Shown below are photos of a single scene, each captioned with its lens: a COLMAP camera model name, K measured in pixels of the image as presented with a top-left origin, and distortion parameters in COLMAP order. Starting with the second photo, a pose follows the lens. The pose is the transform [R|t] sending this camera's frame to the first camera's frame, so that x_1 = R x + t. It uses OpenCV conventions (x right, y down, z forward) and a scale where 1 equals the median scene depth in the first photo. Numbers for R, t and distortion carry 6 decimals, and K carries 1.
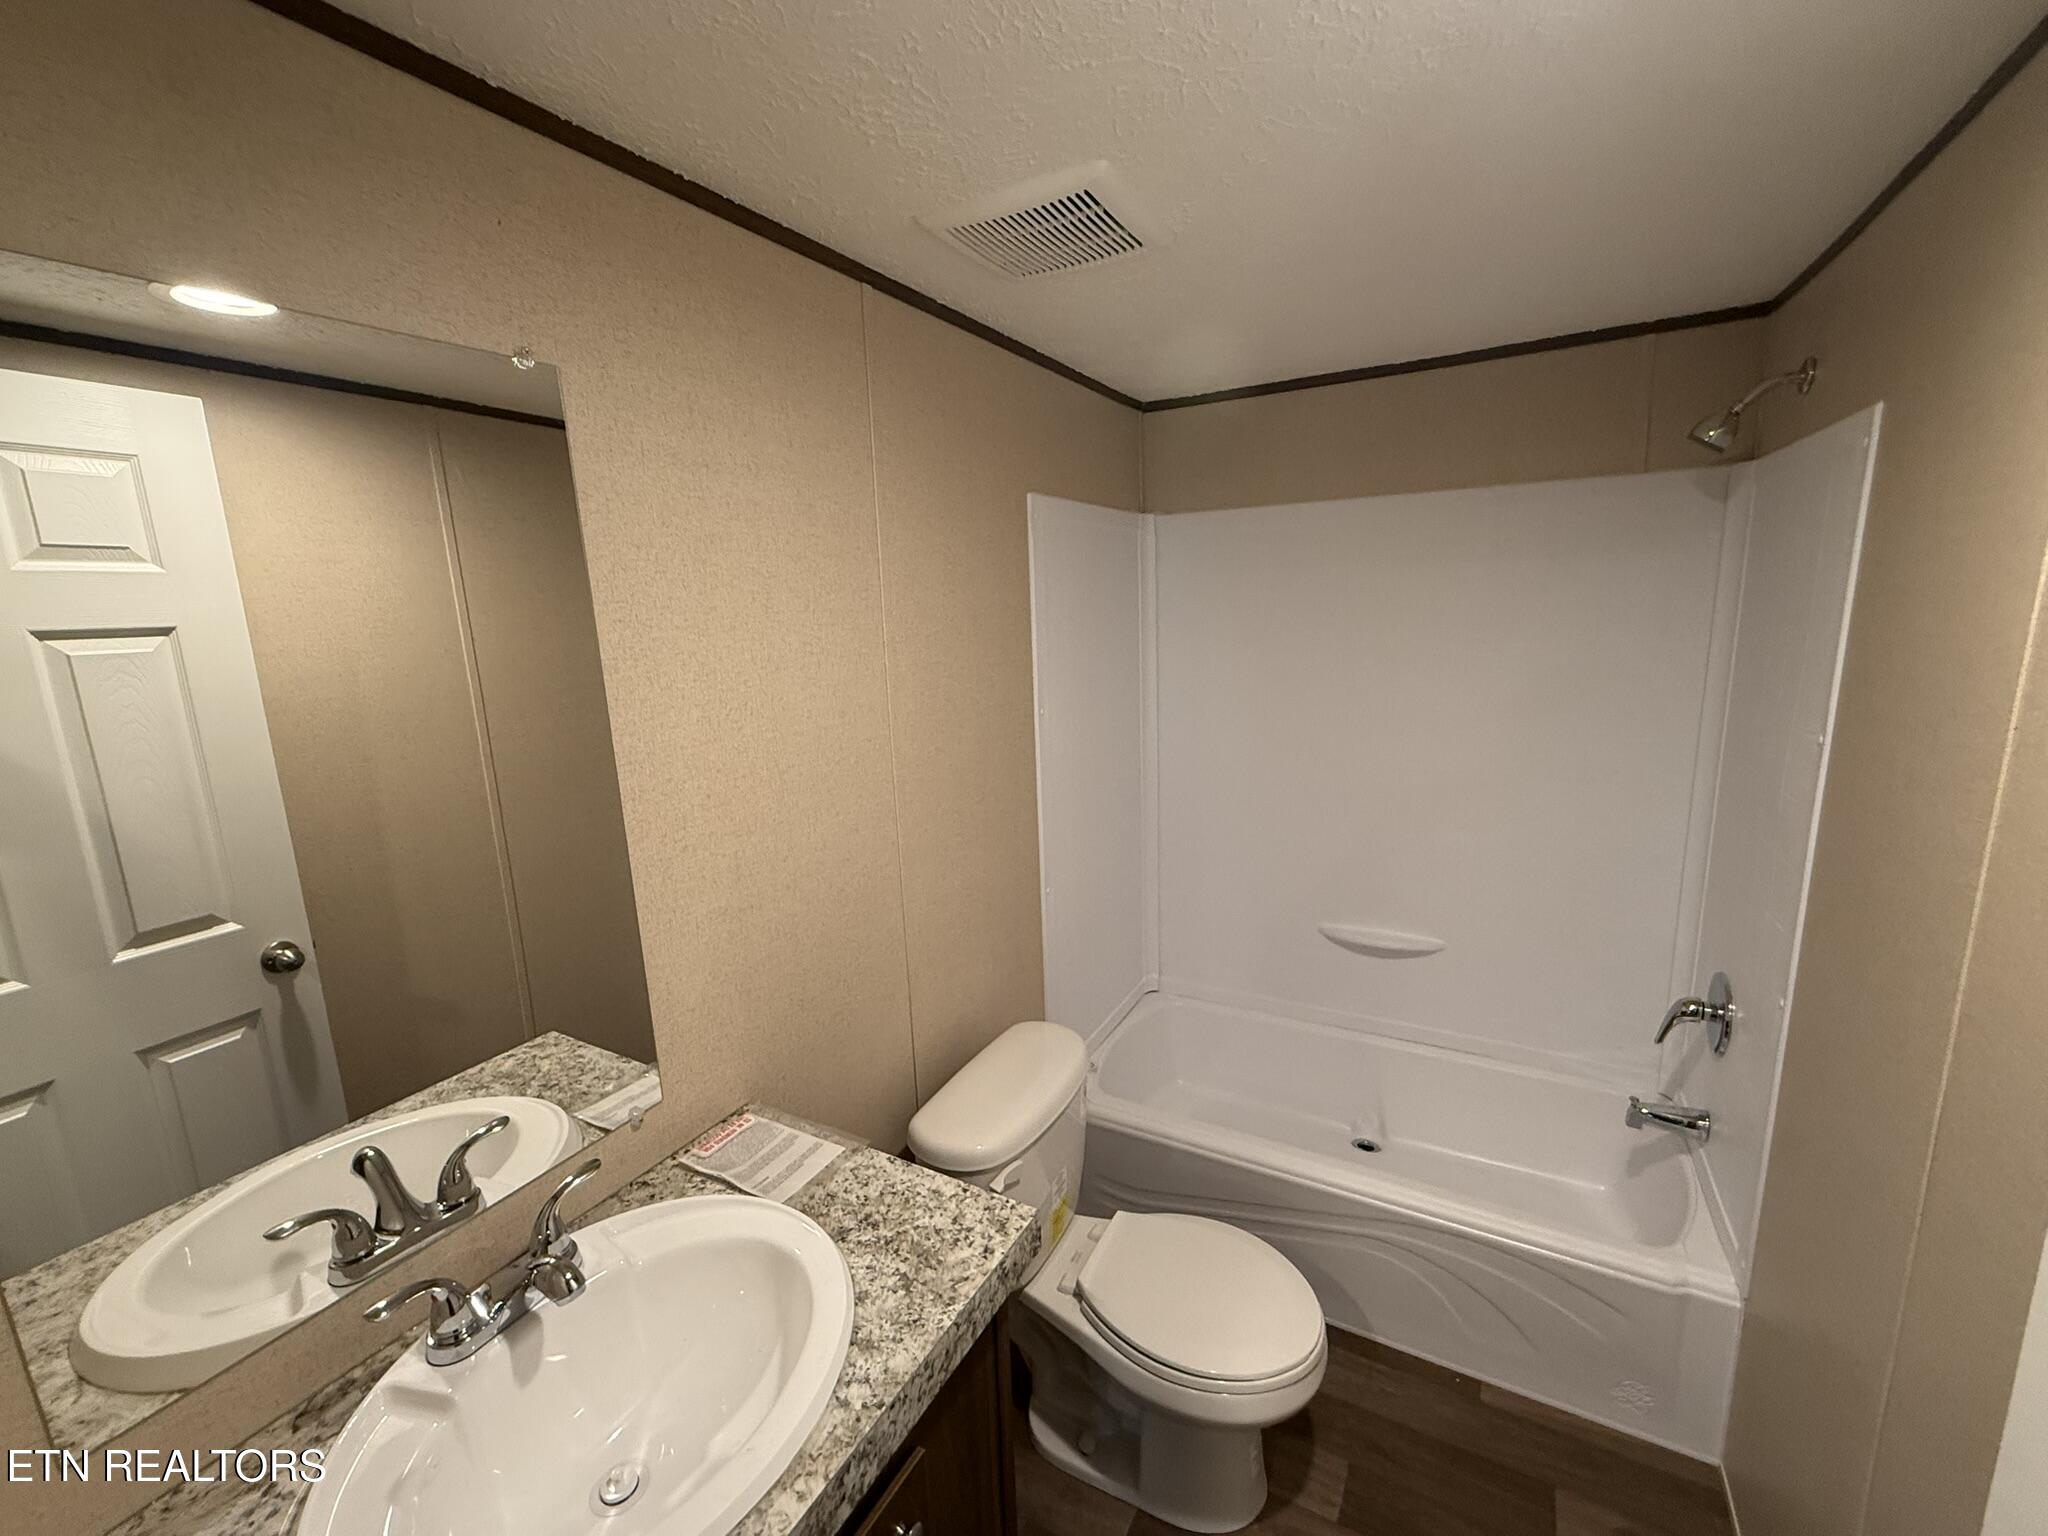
lens RADIAL K [[826.3, 0, 1031.4], [0, 826.3, 768.7], [0, 0, 1]] dist [-0.003593, 0.000473]
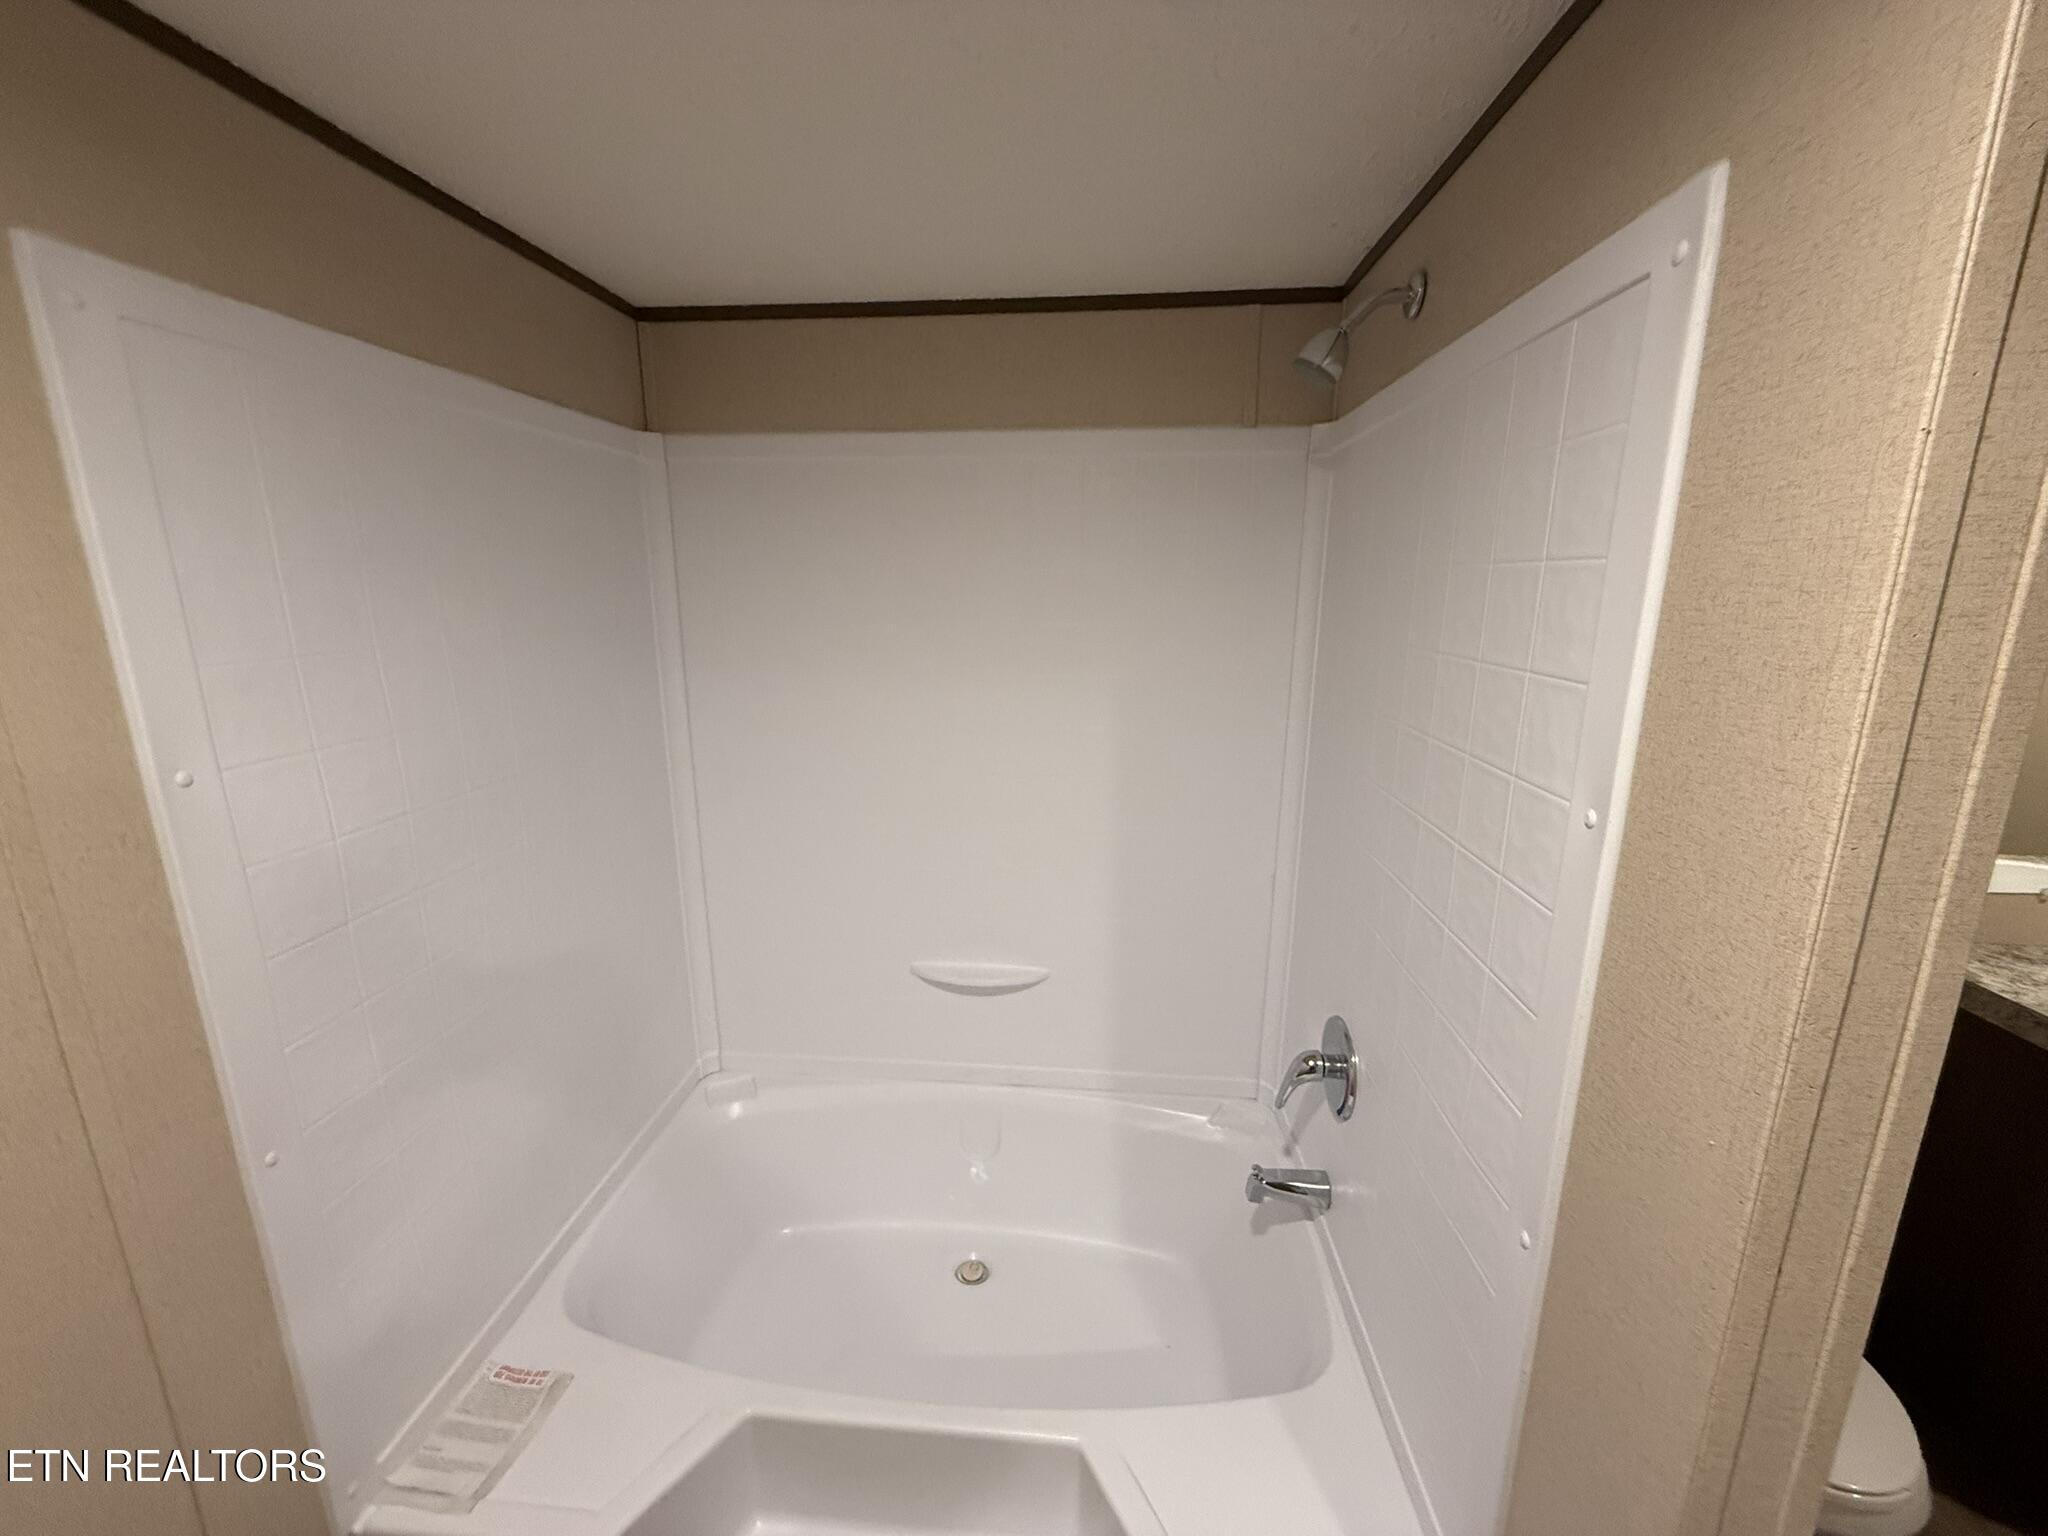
lens RADIAL K [[826.3, 0, 1018.4], [0, 826.3, 764.7], [0, 0, 1]] dist [-0.003593, 0.000473]
pose [[0.910614, -0.060121, 0.408861, 0.203058], [0.047782, 0.998043, 0.040337, -0.057986], [-0.410486, -0.017195, 0.911705, 0.357051]]
